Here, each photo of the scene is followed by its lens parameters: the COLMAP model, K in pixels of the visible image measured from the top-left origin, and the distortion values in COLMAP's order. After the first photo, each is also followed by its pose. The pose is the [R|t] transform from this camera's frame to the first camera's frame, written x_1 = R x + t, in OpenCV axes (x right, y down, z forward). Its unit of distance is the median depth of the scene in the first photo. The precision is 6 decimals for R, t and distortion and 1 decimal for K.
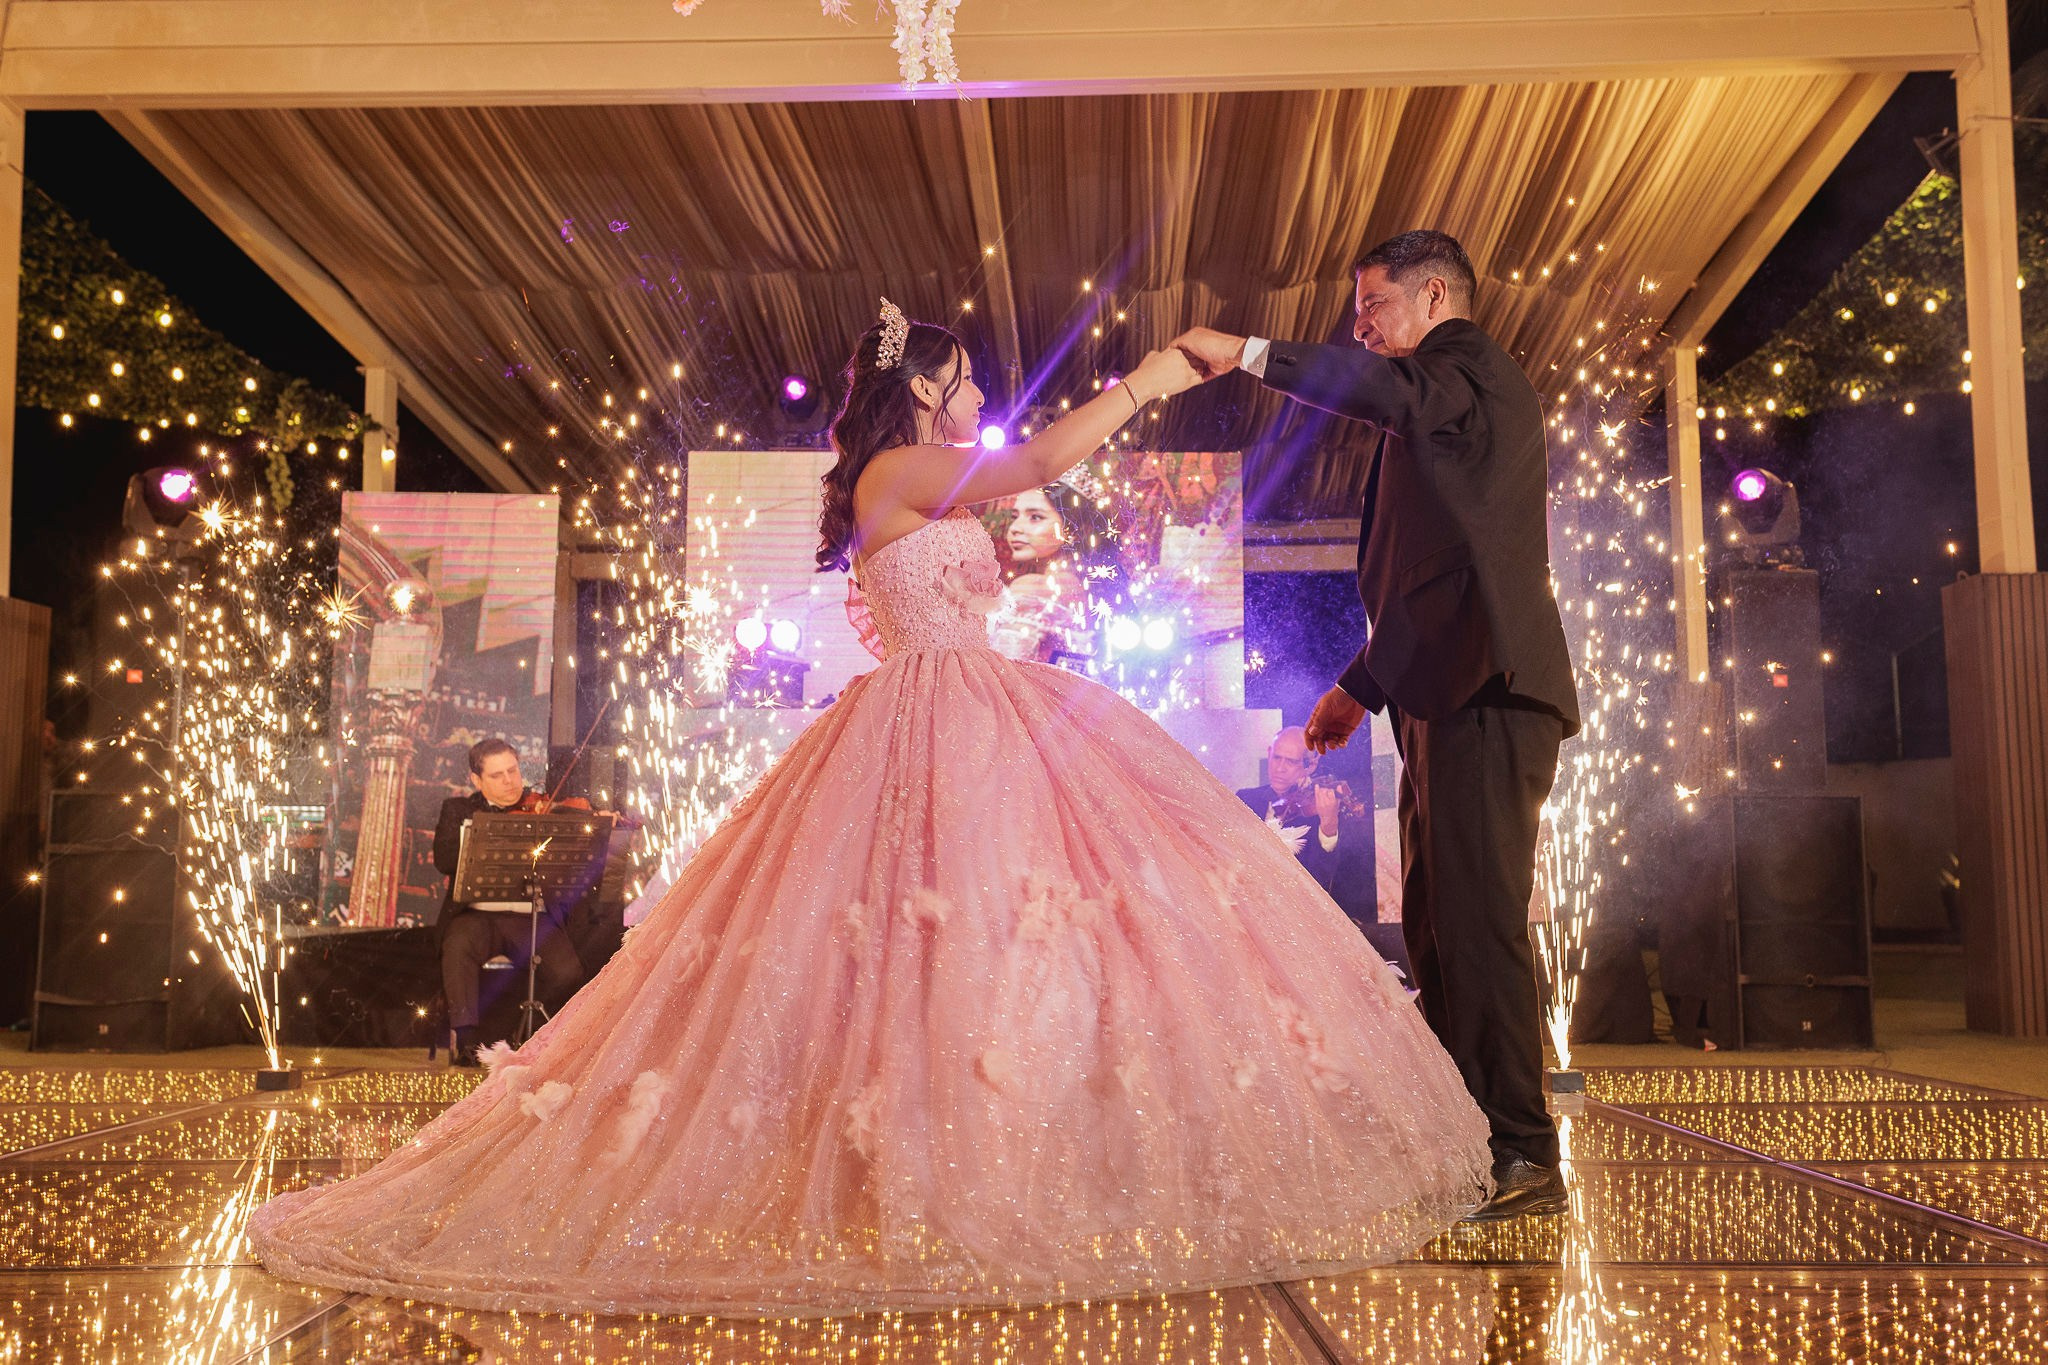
lens RADIAL K [[2020.4, 0, 1041.1], [0, 2020.4, 688.2], [0, 0, 1]] dist [-0.002001, 0.004897]
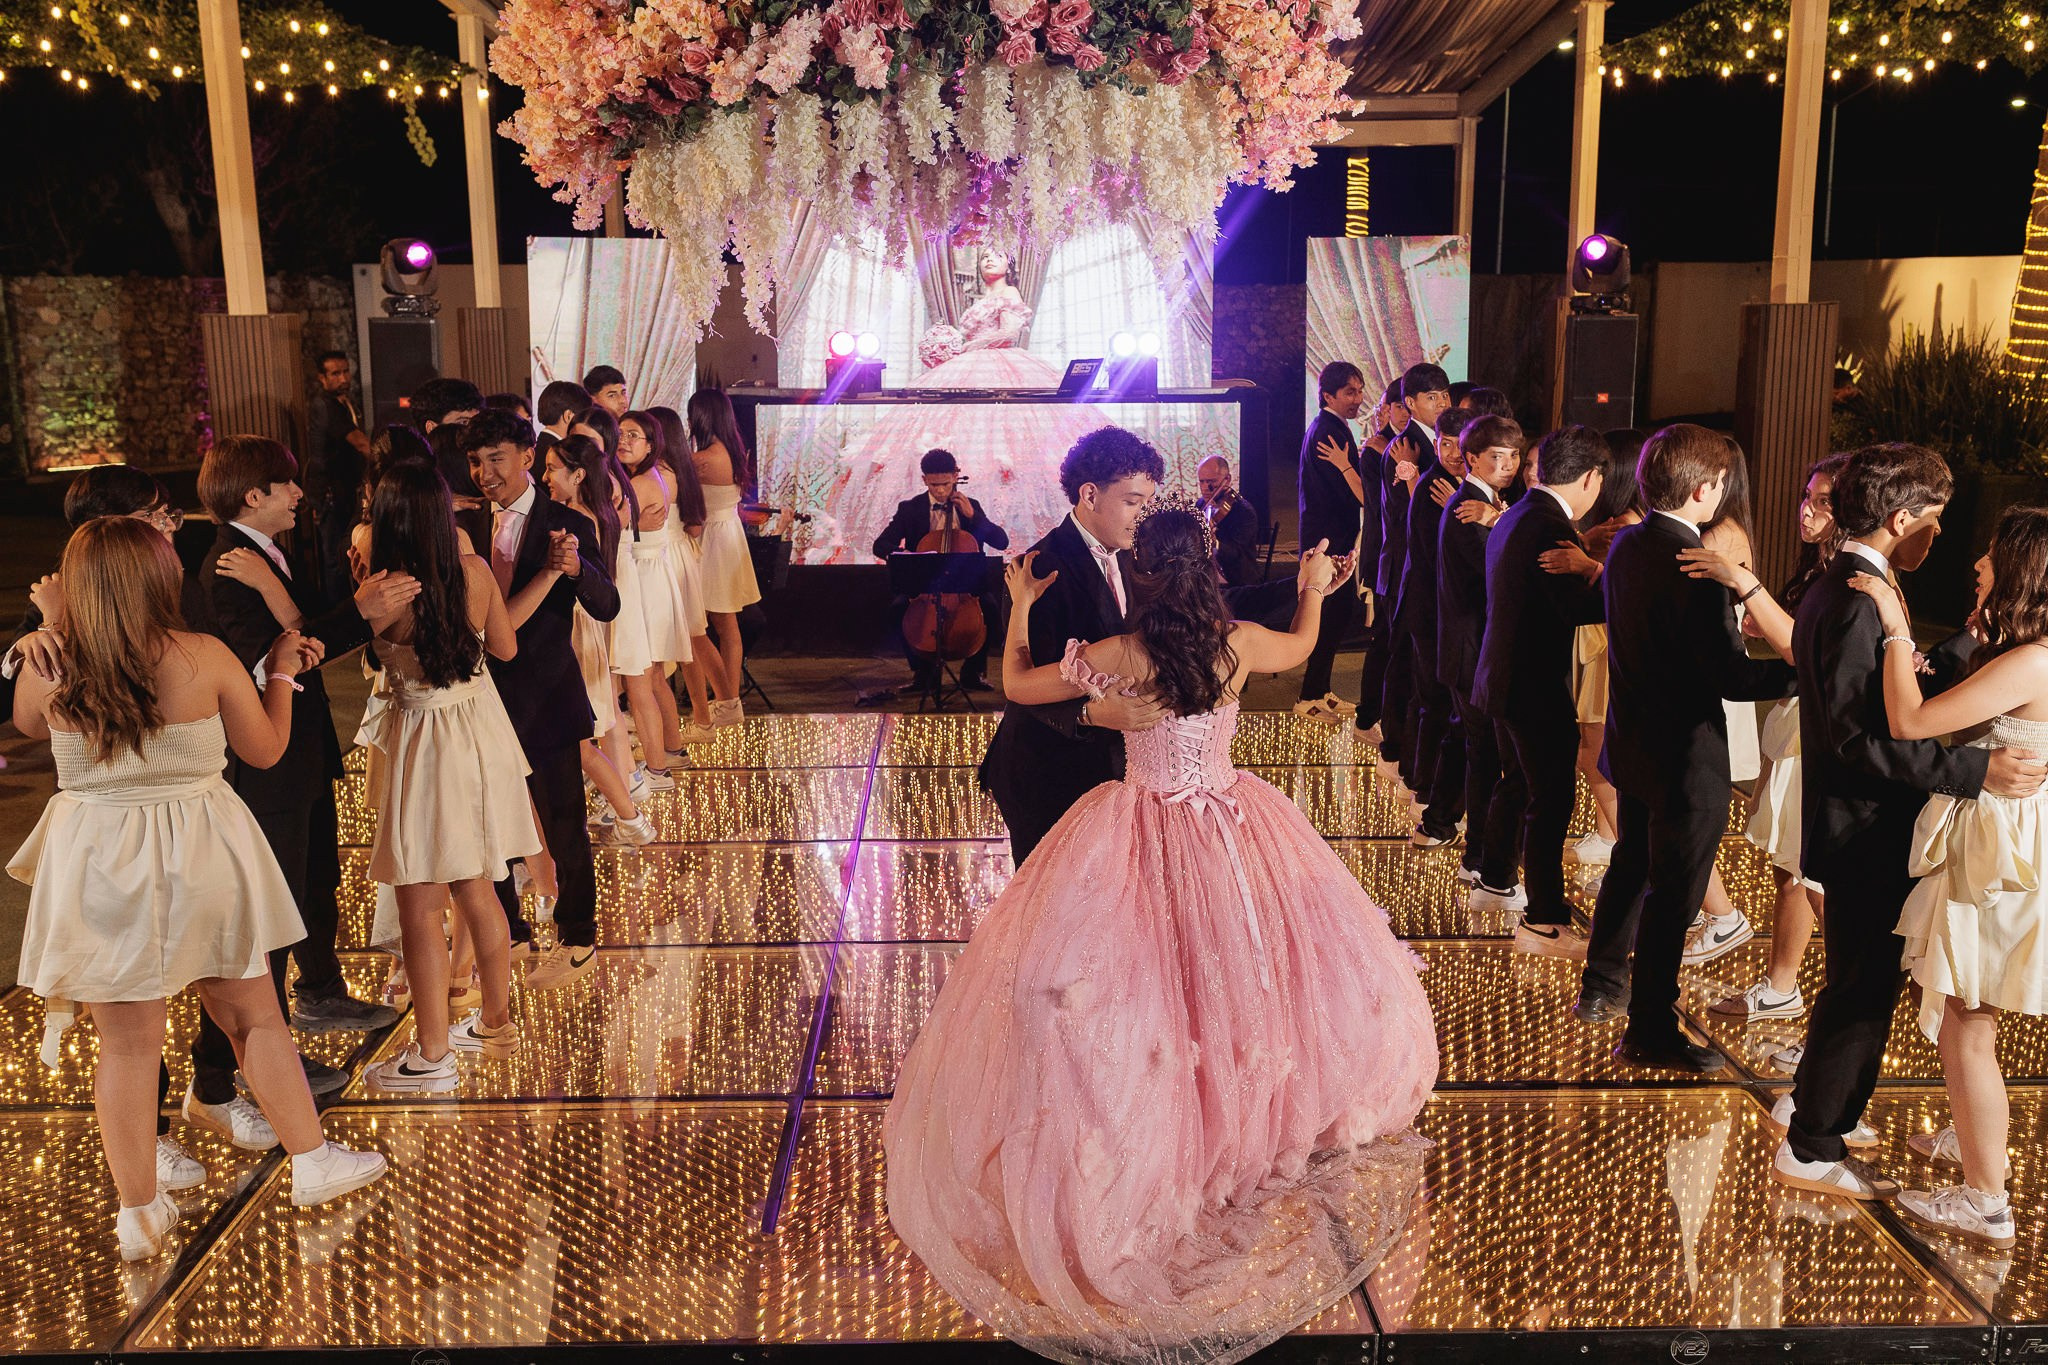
lens RADIAL K [[2020.4, 0, 1041.1], [0, 2020.4, 688.2], [0, 0, 1]] dist [-0.002001, 0.004897]
pose [[0.999726, -0.004875, 0.022913, -0.035436], [-0.002215, 0.954055, 0.299622, -0.163697], [-0.023321, -0.299591, 0.953783, -0.261336]]
